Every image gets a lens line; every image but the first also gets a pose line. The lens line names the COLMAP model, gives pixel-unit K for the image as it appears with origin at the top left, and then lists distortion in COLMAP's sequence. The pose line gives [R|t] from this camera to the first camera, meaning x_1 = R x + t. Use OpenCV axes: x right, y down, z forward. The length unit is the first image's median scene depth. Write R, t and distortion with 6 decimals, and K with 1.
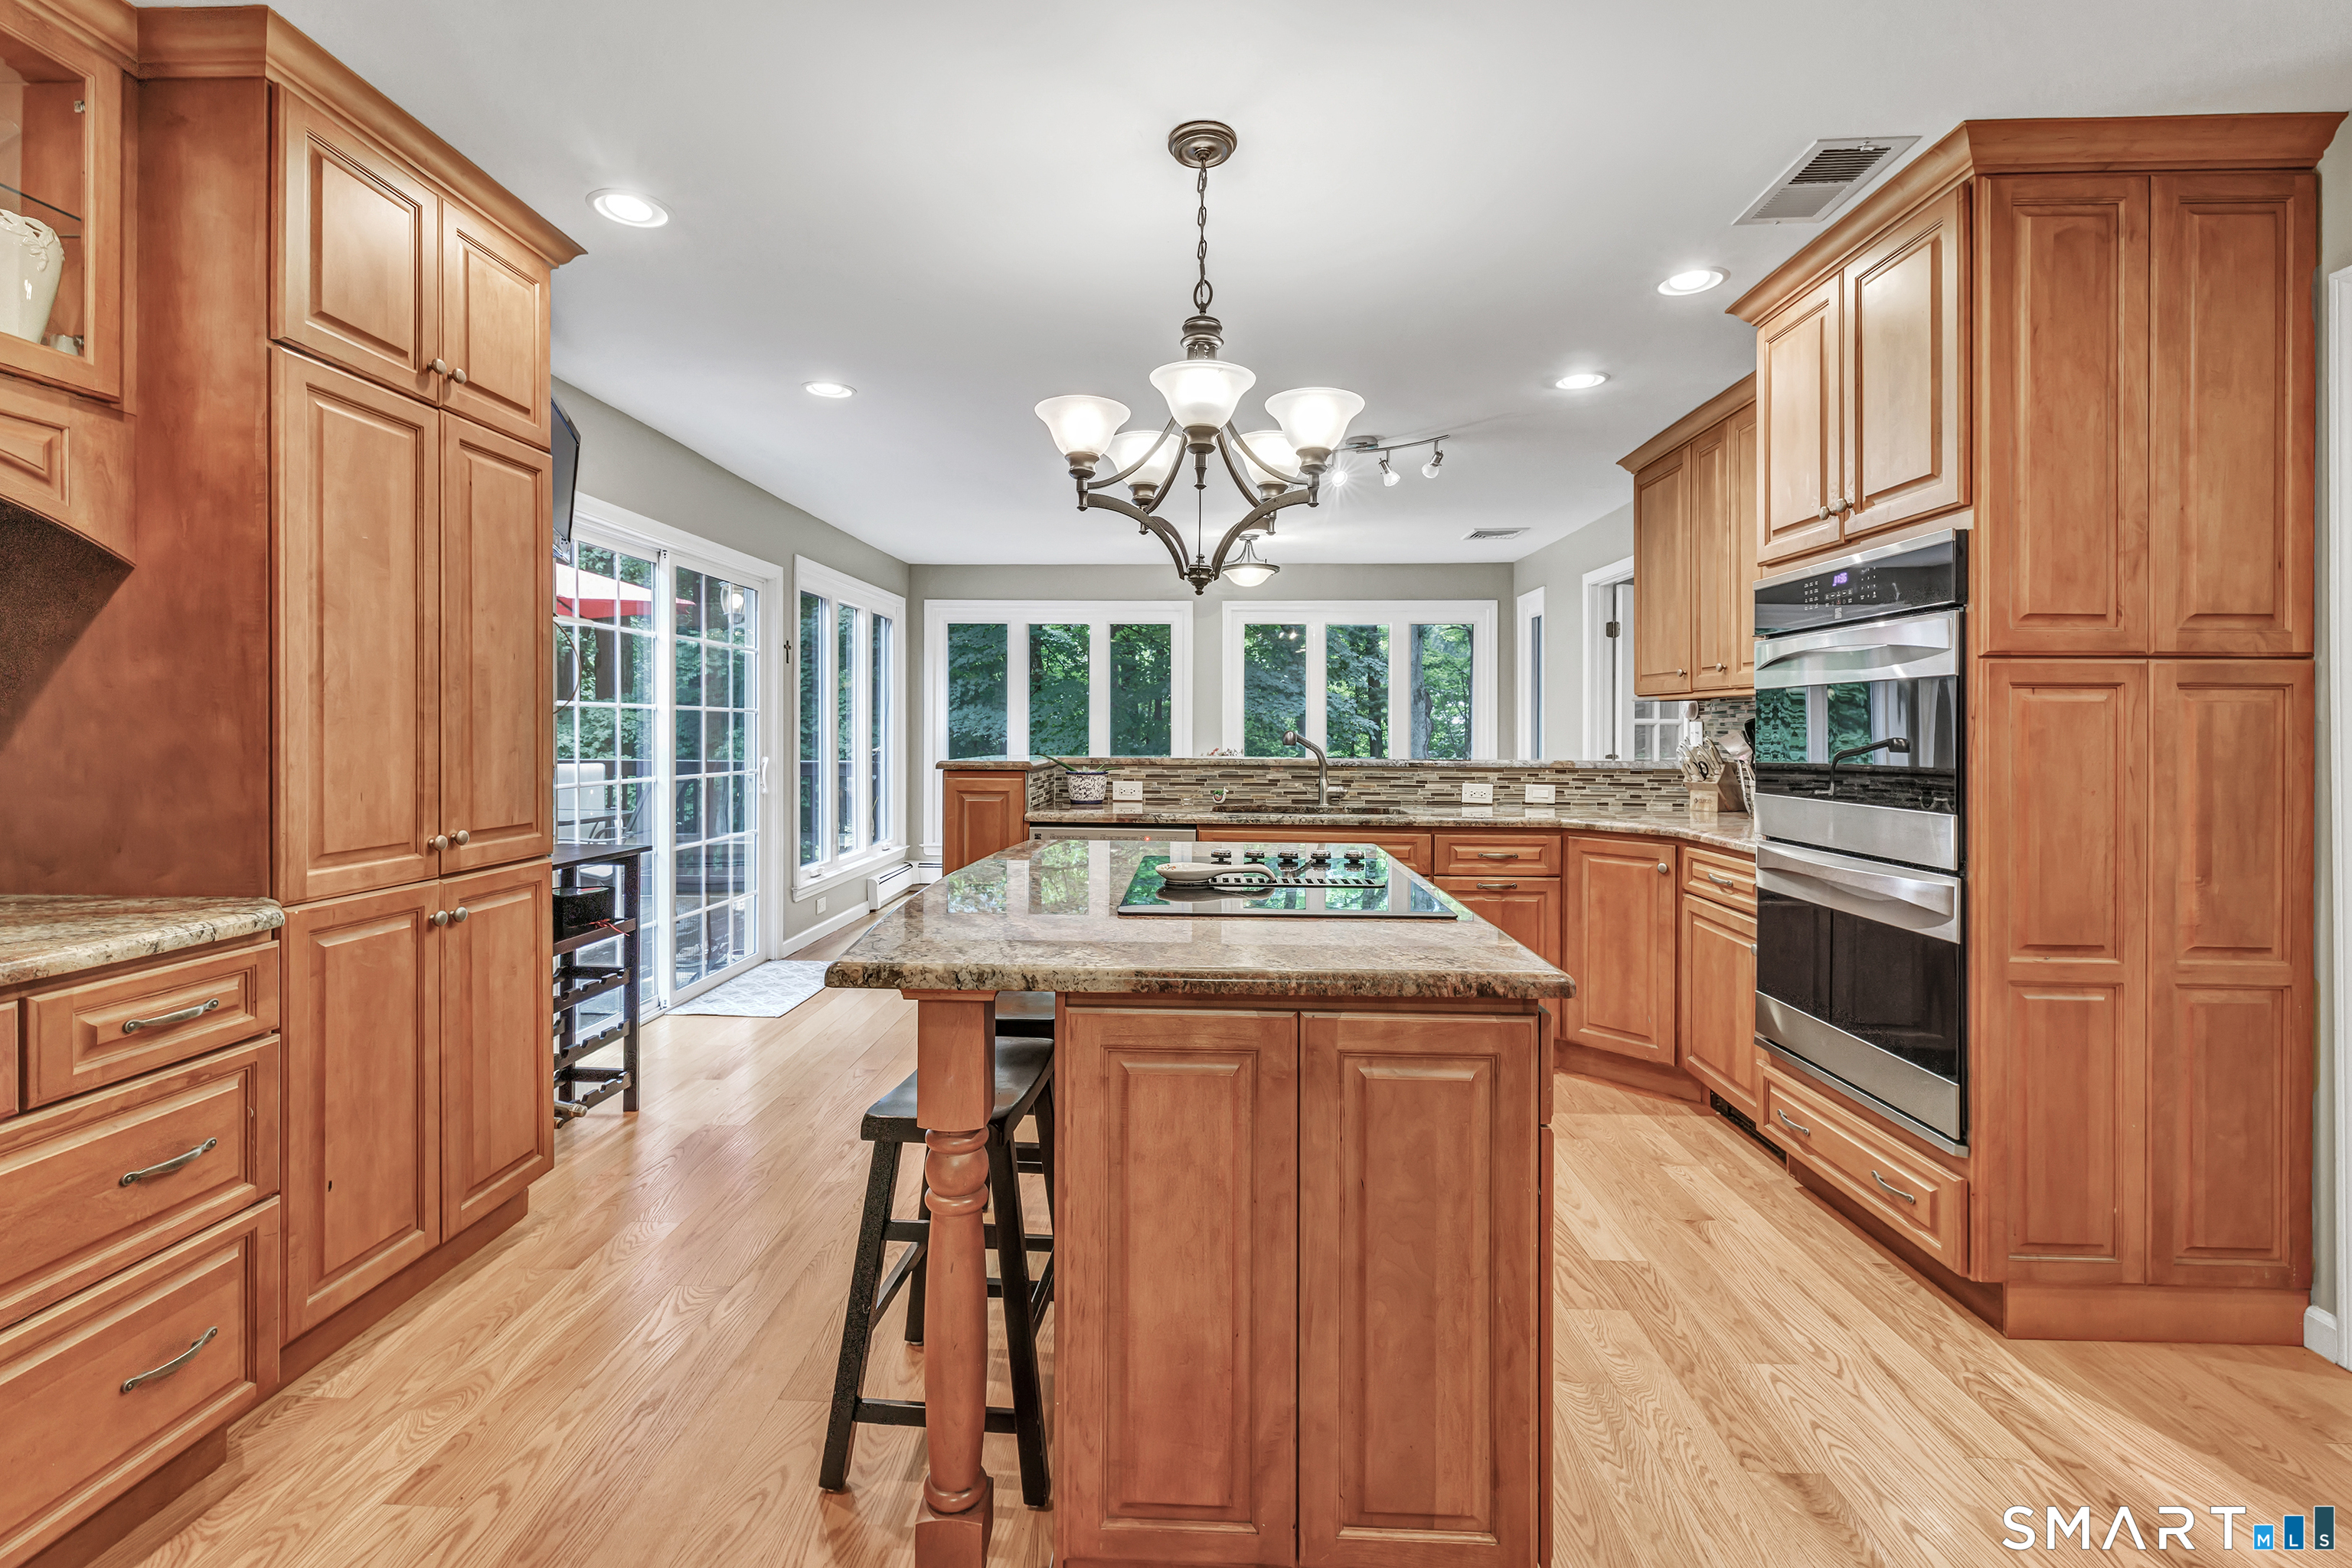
lens RADIAL K [[1057.6, 0, 1176.2], [0, 1057.6, 731.6], [0, 0, 1]] dist [0.000222, 0.000211]
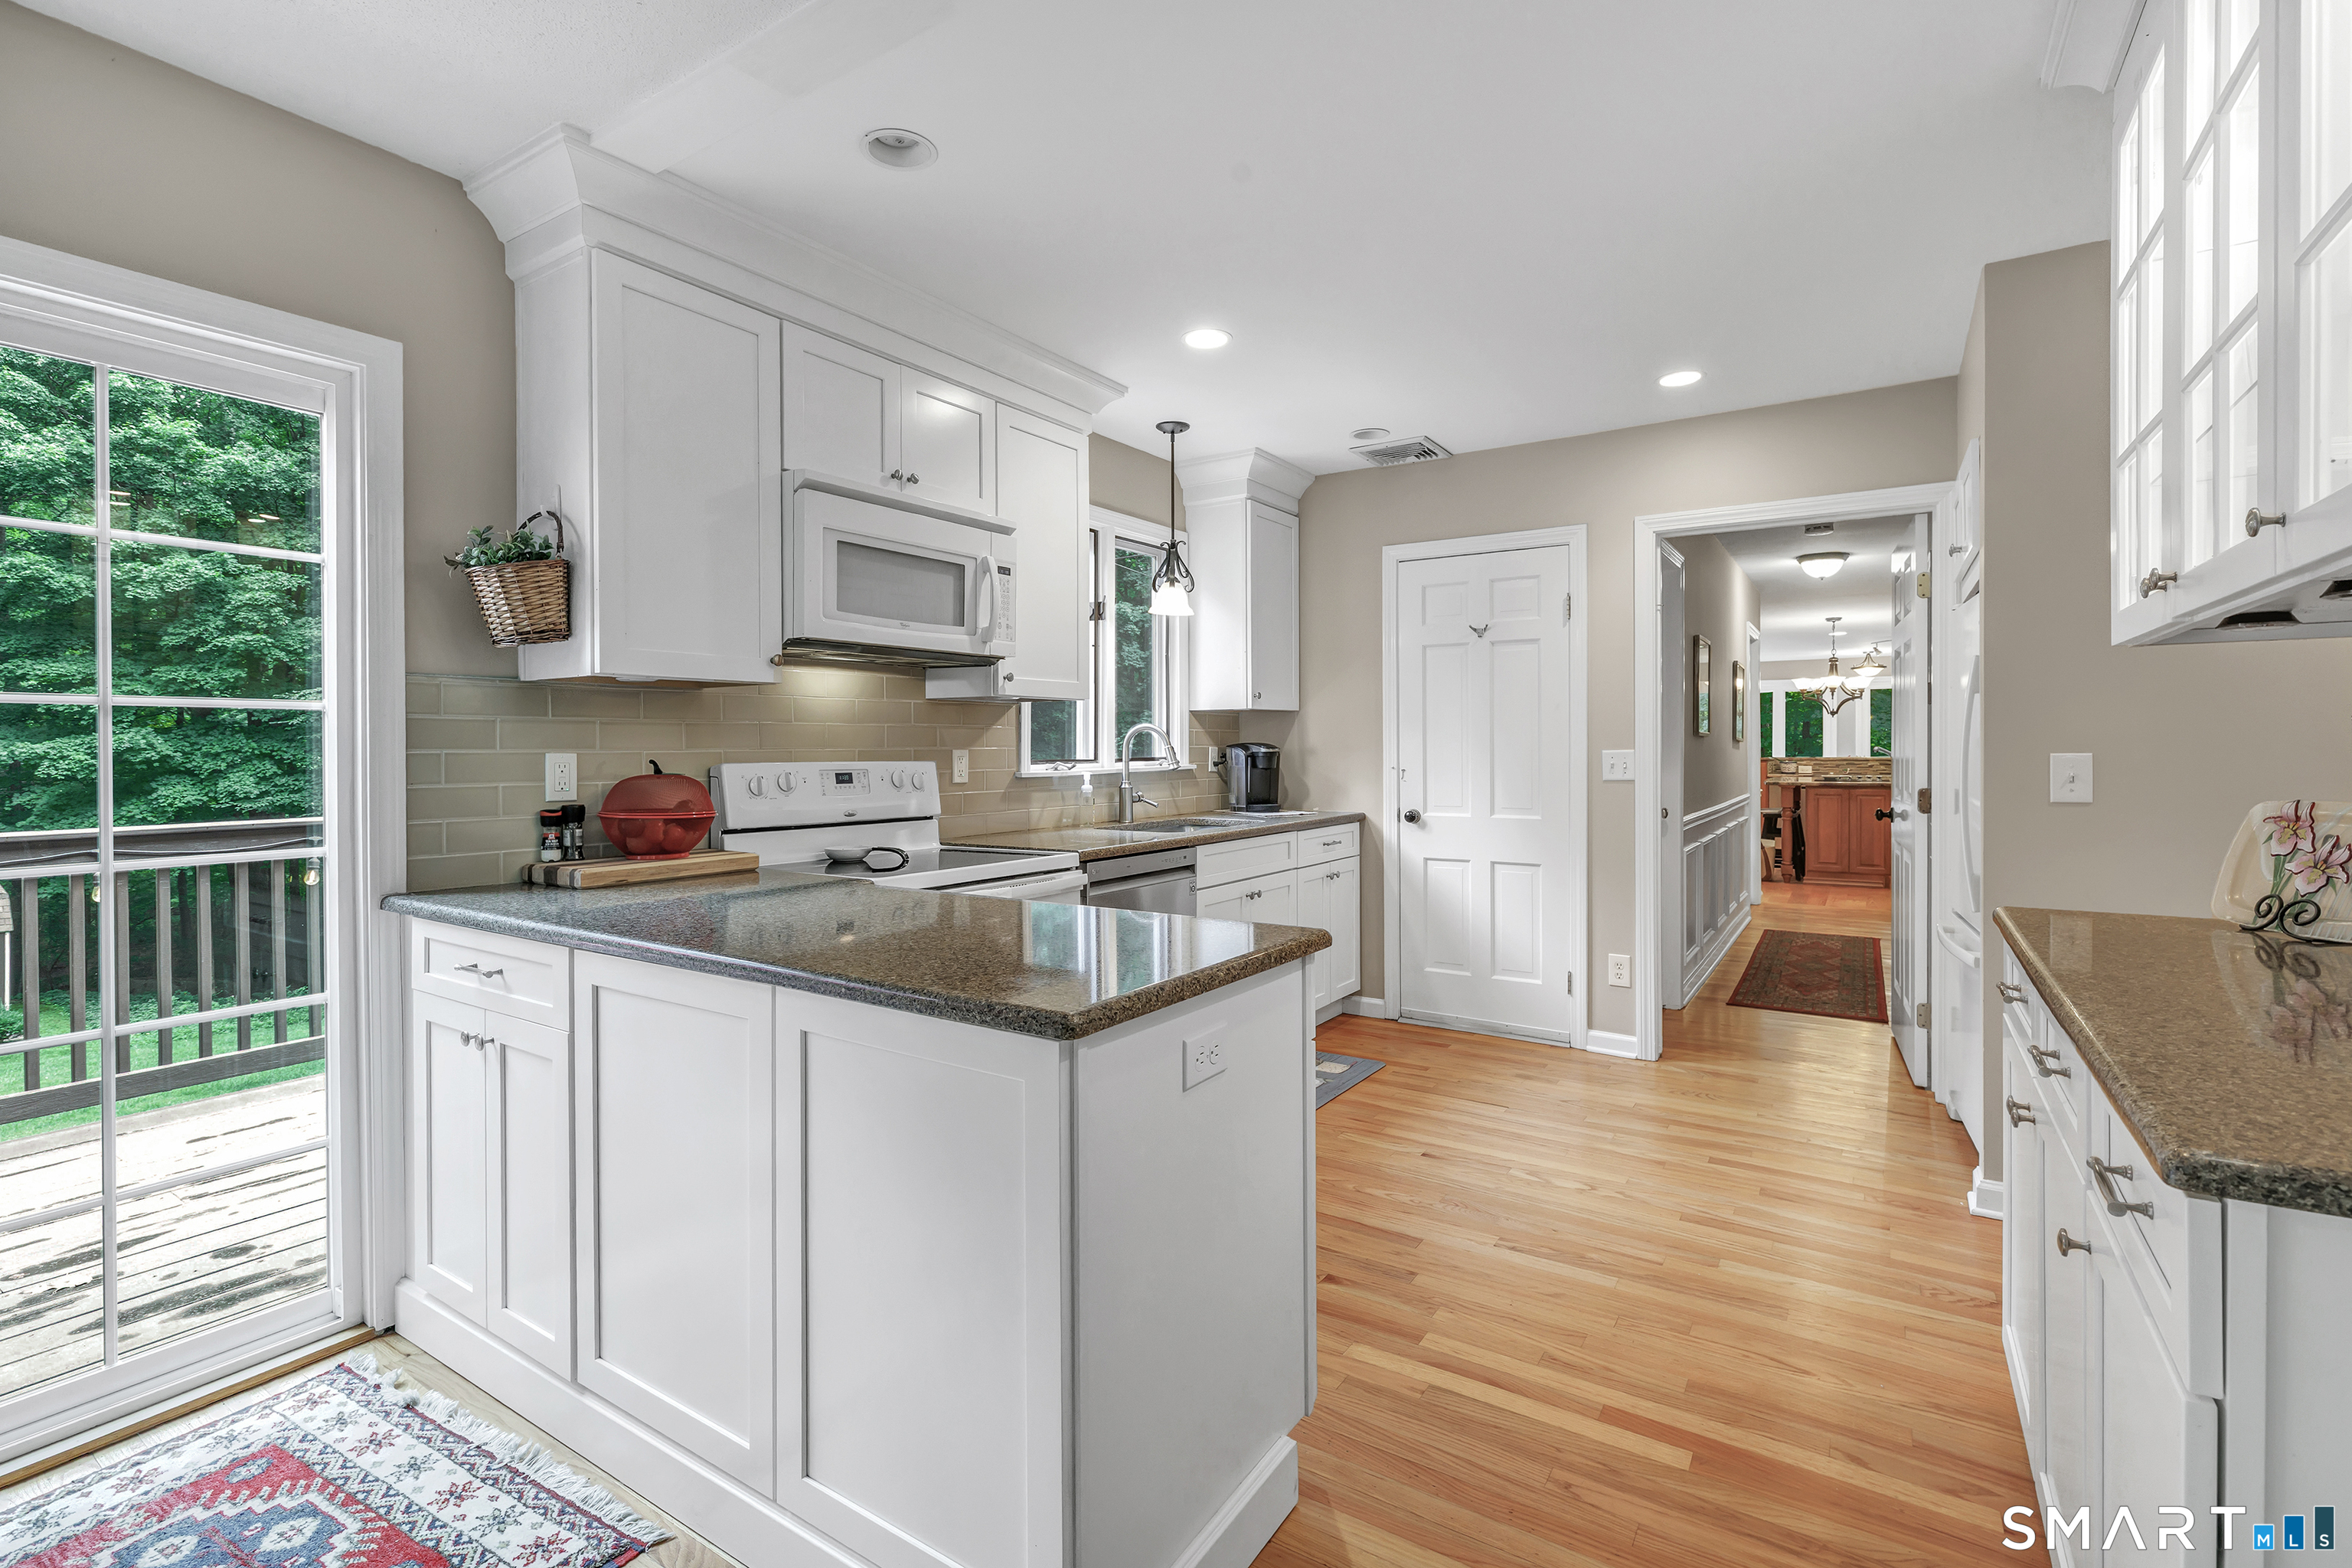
lens RADIAL K [[1001.1, 0, 1168.5], [0, 1001.1, 752.9], [0, 0, 1]] dist [-0.002801, 0.000001]
pose [[0.837822, -0.004164, -0.545927, -0.008209], [0.007247, 0.999968, 0.003494, 0.000398], [0.545895, -0.006883, 0.837826, -1.376035]]
